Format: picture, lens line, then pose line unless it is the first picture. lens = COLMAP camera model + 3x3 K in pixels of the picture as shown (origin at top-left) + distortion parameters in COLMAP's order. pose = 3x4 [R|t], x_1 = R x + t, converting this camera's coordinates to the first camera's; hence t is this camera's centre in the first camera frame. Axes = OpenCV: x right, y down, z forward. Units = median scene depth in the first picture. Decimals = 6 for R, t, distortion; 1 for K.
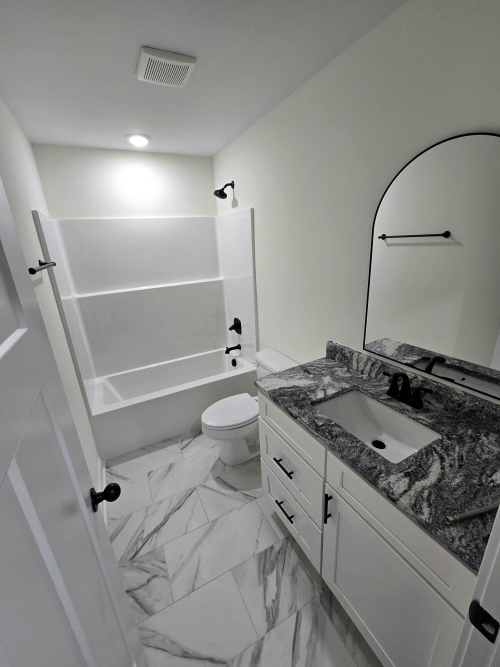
lens RADIAL K [[272.1, 0, 246.2], [0, 272.1, 330.0], [0, 0, 1]] dist [0.000812, 0.000112]
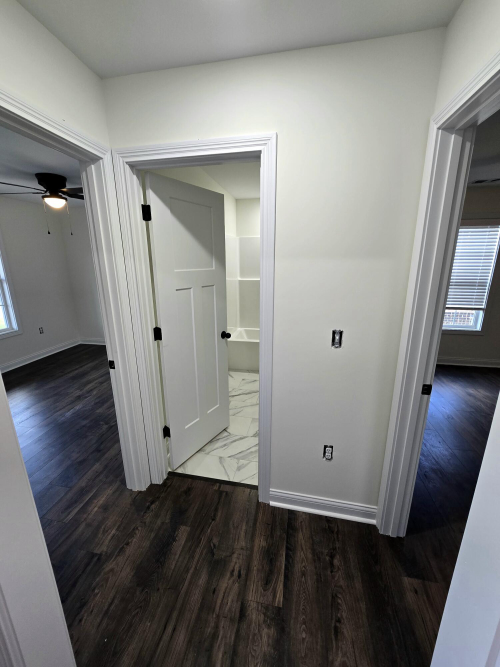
lens RADIAL K [[272.1, 0, 246.2], [0, 272.1, 330.0], [0, 0, 1]] dist [0.000812, 0.000112]
pose [[0.776751, 0.207483, -0.594650, 0.627335], [-0.230605, 0.972304, 0.038029, 0.140957], [0.586071, 0.107590, 0.803085, -0.436601]]
